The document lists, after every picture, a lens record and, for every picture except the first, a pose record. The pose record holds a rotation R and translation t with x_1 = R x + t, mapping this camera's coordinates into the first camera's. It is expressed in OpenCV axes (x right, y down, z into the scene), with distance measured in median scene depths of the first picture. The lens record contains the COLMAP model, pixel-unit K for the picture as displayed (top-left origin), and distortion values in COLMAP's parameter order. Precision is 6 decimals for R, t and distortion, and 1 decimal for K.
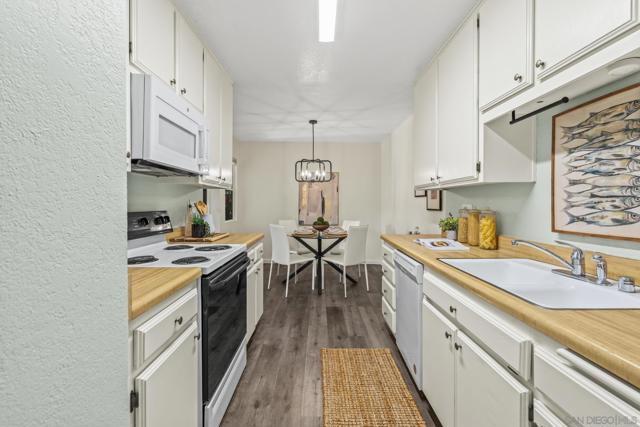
lens RADIAL K [[287.0, 0, 319.1], [0, 287.0, 206.8], [0, 0, 1]] dist [-0.006935, 0.002007]
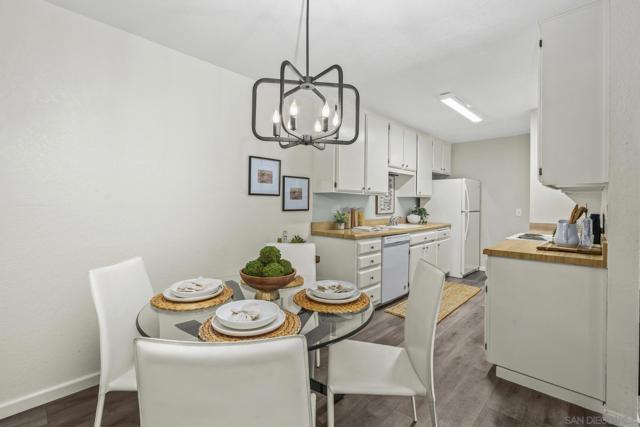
lens RADIAL K [[287.0, 0, 314.2], [0, 287.0, 205.2], [0, 0, 1]] dist [-0.006935, 0.002007]
pose [[-0.709755, -0.015413, 0.704280, -0.473849], [-0.002870, 0.999816, 0.018988, -0.035877], [-0.704443, 0.011455, -0.709668, 2.179181]]
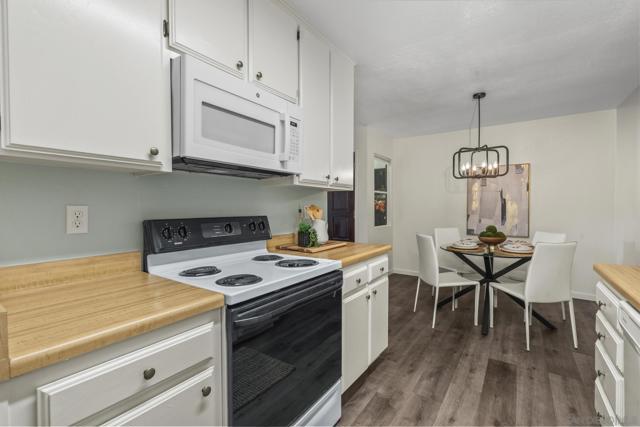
lens RADIAL K [[287.0, 0, 318.1], [0, 287.0, 211.0], [0, 0, 1]] dist [-0.006935, 0.002007]
pose [[0.817389, 0.005441, -0.576060, 0.116132], [-0.004367, 0.999985, 0.003248, -0.004193], [0.576070, -0.000140, 0.817401, 0.294502]]
